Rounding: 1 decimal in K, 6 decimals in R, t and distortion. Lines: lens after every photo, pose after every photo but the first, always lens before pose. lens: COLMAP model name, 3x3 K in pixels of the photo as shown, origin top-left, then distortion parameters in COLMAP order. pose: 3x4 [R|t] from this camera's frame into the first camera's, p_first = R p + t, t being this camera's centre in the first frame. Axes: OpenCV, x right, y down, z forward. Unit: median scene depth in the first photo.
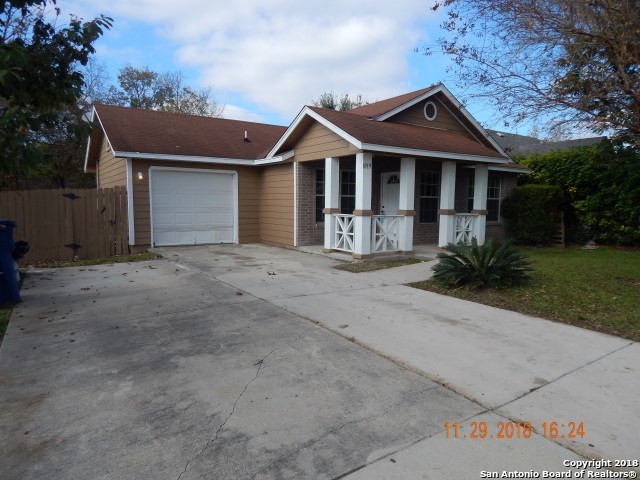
lens RADIAL K [[424.3, 0, 320.0], [0, 424.3, 240.0], [0, 0, 1]] dist [0.004922, -0.006821]
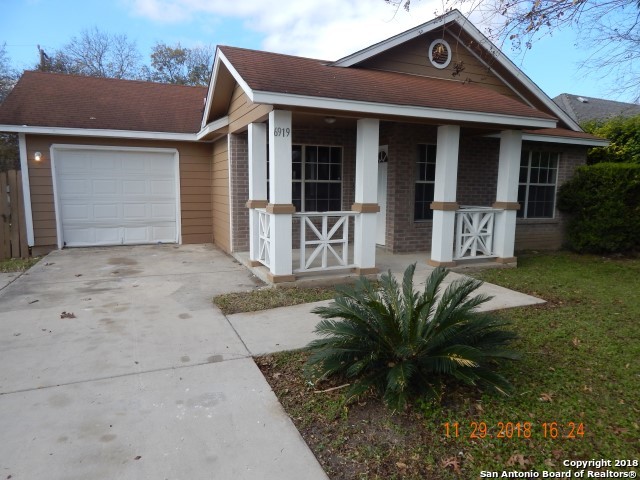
lens RADIAL K [[424.3, 0, 320.0], [0, 424.3, 240.0], [0, 0, 1]] dist [0.004922, -0.006821]
pose [[0.982898, 0.021283, -0.182915, 0.216196], [-0.014750, 0.999206, 0.037004, -0.033378], [0.183557, -0.033673, 0.982432, 0.312519]]
